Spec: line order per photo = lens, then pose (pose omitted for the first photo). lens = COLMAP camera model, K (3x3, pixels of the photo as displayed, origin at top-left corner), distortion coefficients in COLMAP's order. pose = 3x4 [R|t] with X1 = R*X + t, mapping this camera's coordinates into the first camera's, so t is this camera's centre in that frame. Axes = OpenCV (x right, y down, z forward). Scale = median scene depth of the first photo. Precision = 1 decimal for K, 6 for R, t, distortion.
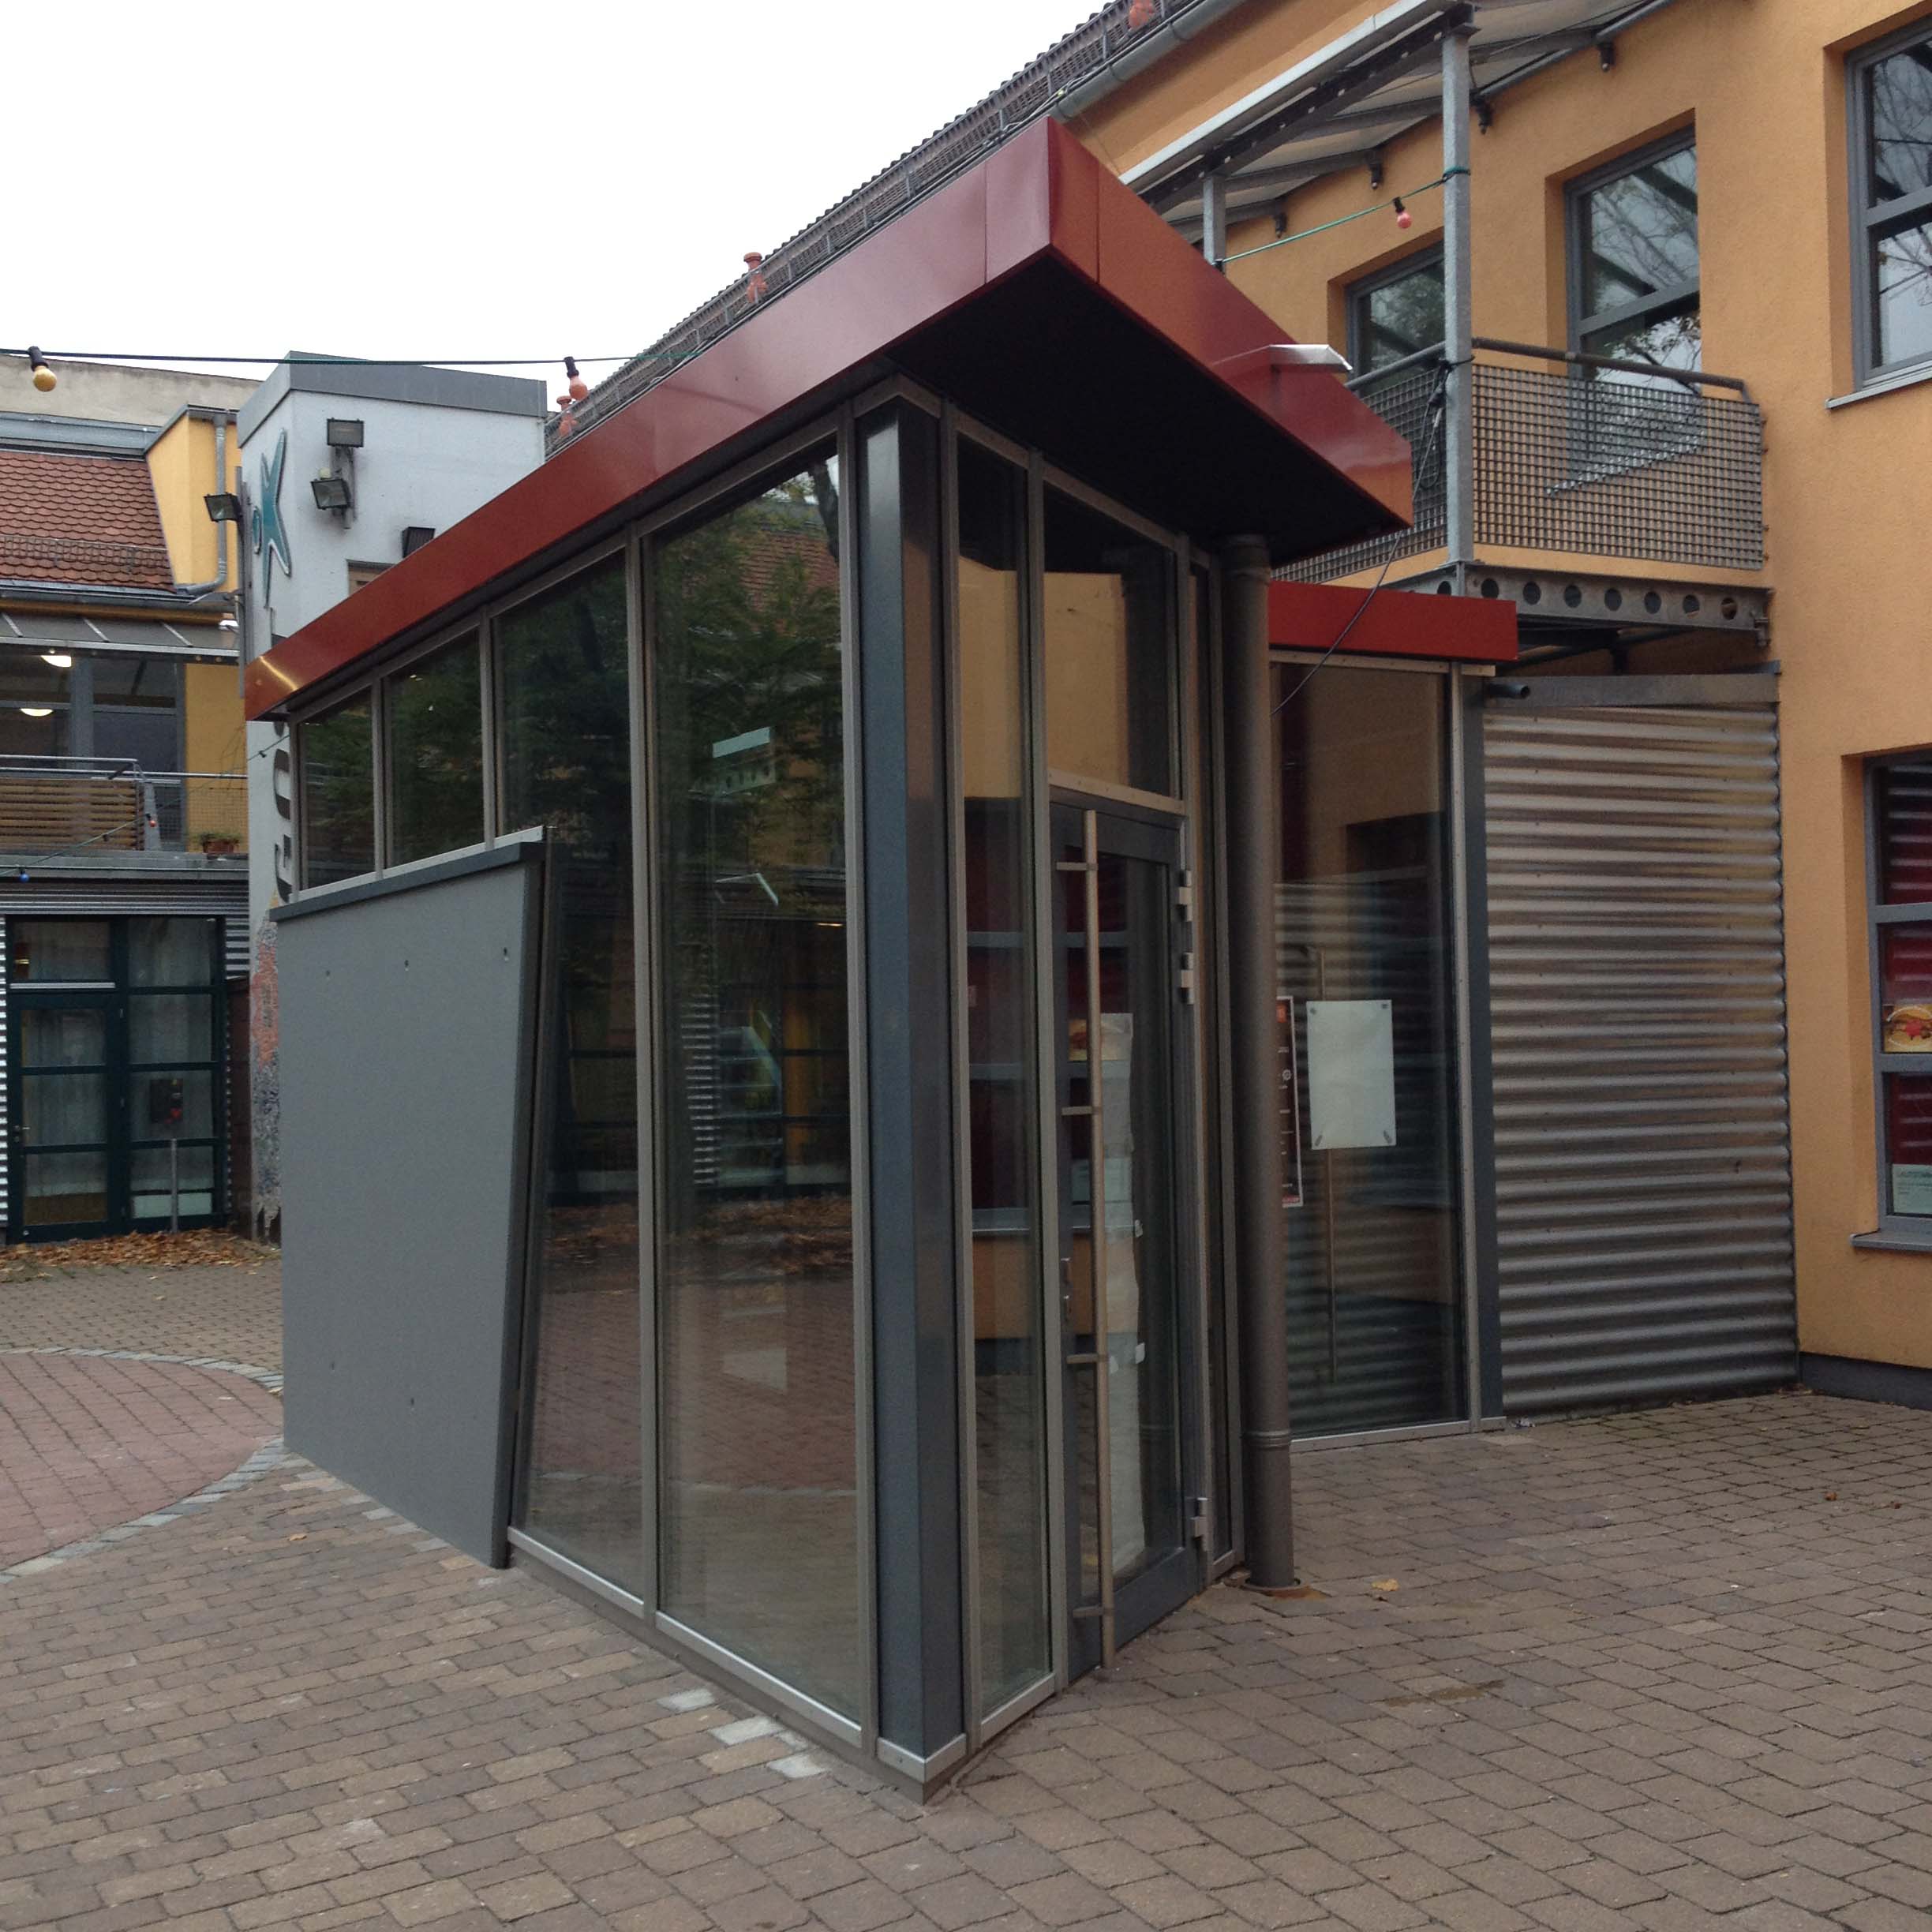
lens RADIAL K [[2458.0, 0, 970.4], [0, 2458.0, 936.1], [0, 0, 1]] dist [0.179447, -0.392692]
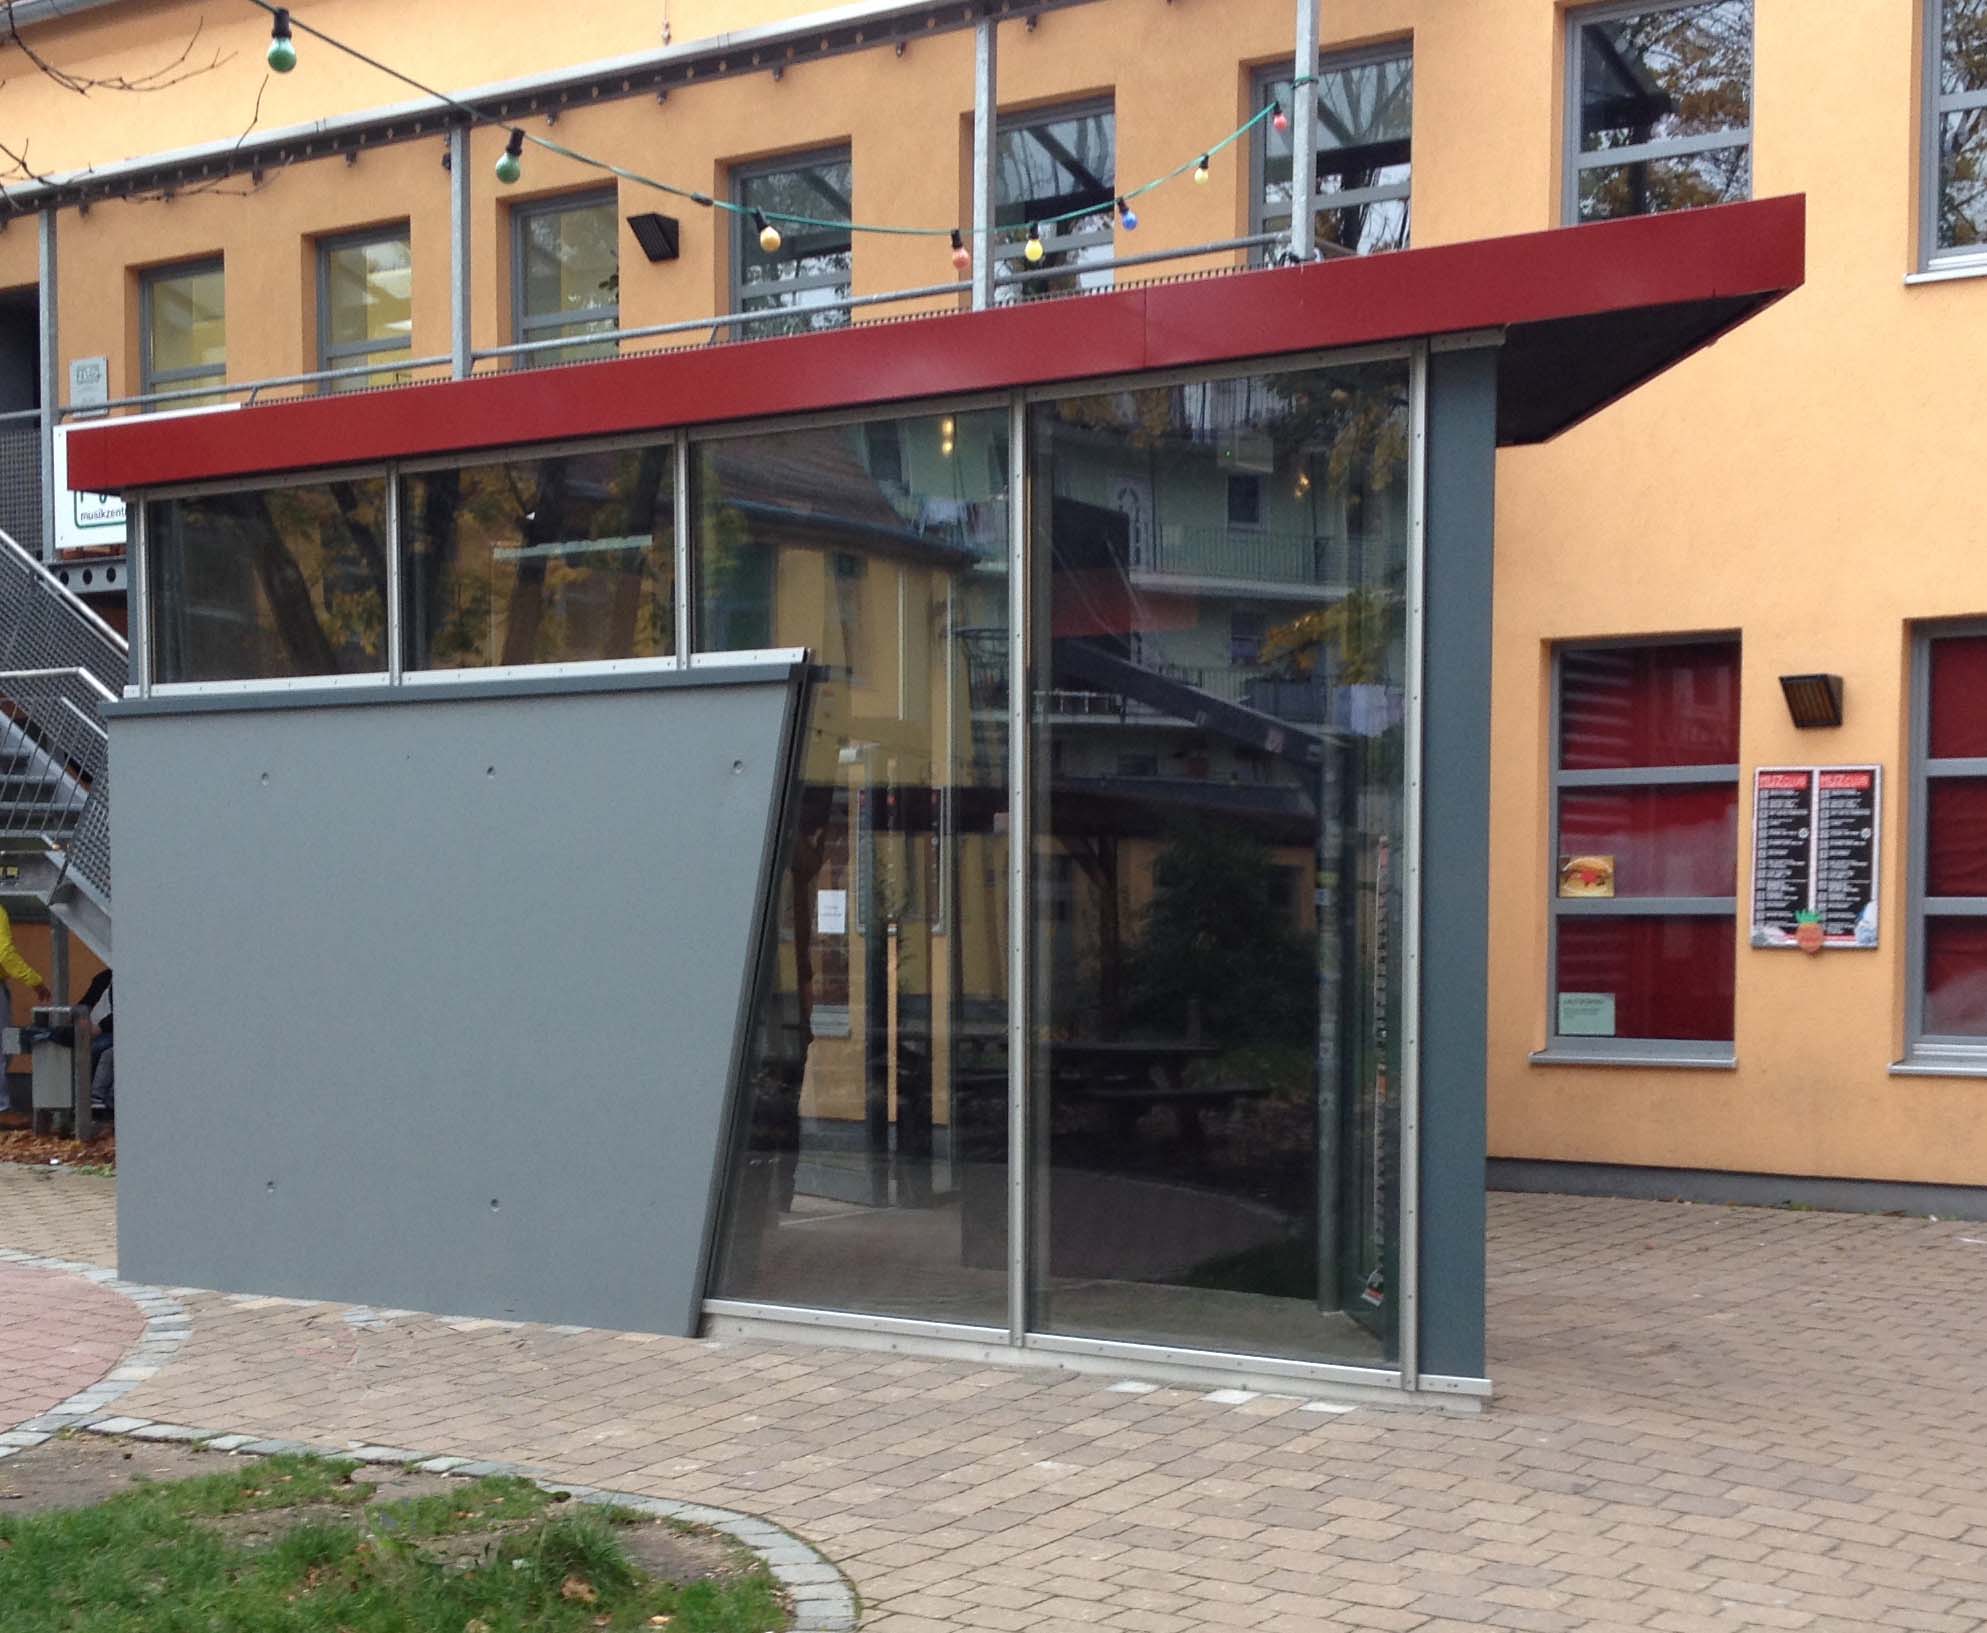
lens RADIAL K [[3143.9, 0, 993.5], [0, 3143.9, 816.5], [0, 0, 1]] dist [0.050621, 0.084331]
pose [[0.887108, 0.037107, 0.460068, -0.880019], [-0.036320, 0.999284, -0.010566, 0.054102], [-0.460131, -0.007337, 0.887821, -0.299365]]
